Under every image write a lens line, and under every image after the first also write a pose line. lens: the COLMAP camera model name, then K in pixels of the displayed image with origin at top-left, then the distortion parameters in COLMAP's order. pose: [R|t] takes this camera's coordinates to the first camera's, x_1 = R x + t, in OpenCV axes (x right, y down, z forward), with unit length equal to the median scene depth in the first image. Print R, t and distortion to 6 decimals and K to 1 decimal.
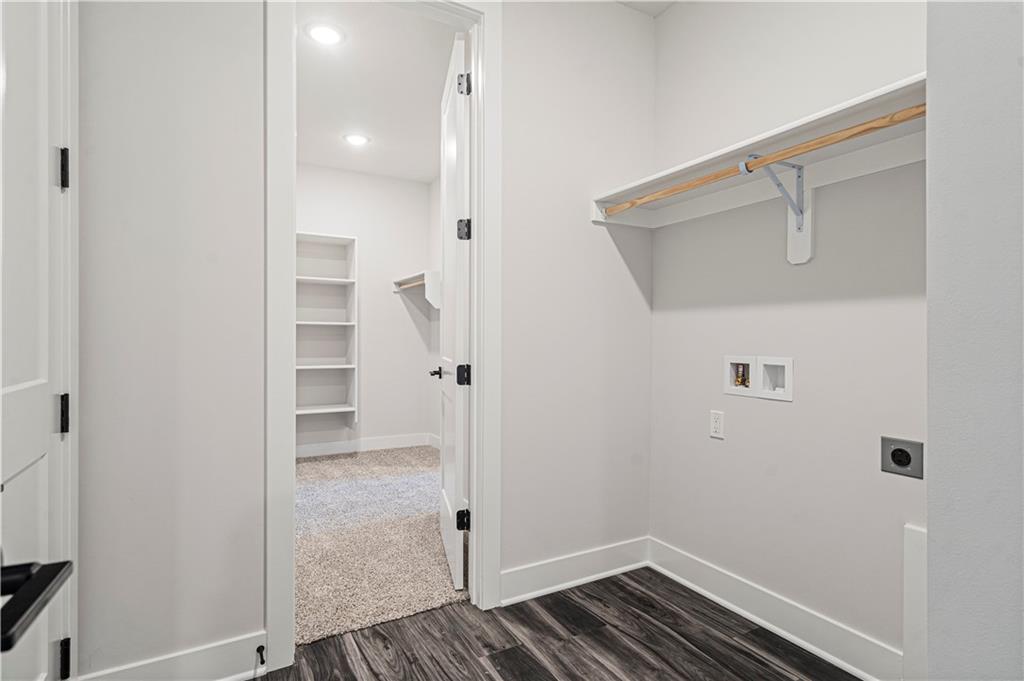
lens RADIAL K [[520.8, 0, 512.7], [0, 520.8, 340.3], [0, 0, 1]] dist [0.016298, -0.000495]
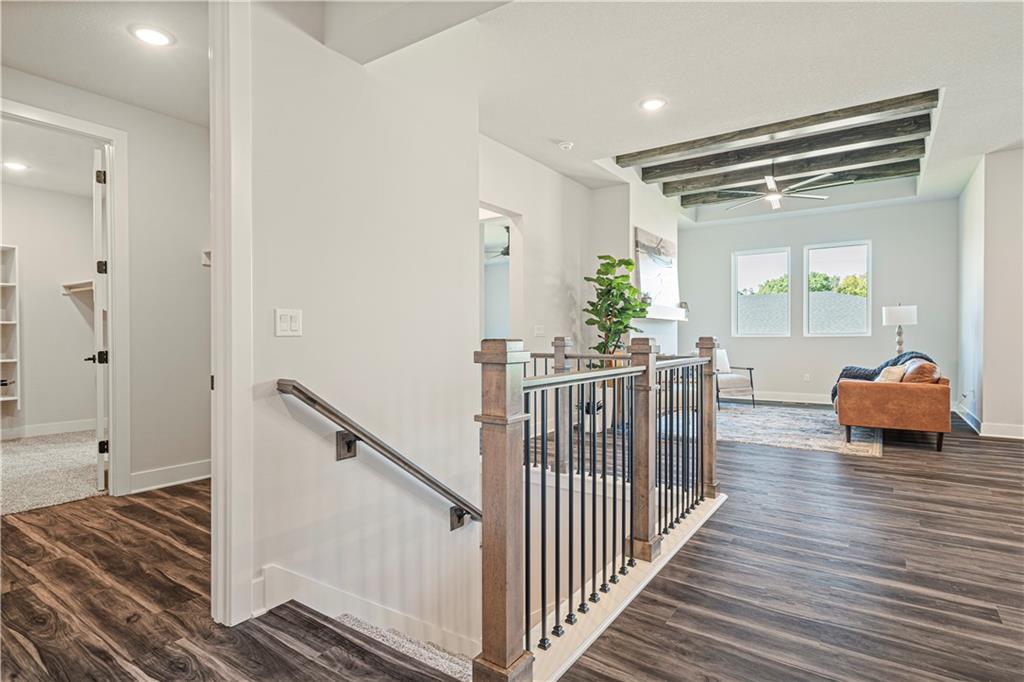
lens RADIAL K [[520.8, 0, 513.5], [0, 520.8, 339.9], [0, 0, 1]] dist [0.016298, -0.000495]
pose [[0.898661, -0.009123, 0.438549, 0.249653], [0.006703, 0.999953, 0.007066, 0.006722], [-0.438593, -0.003410, 0.898680, -0.764954]]
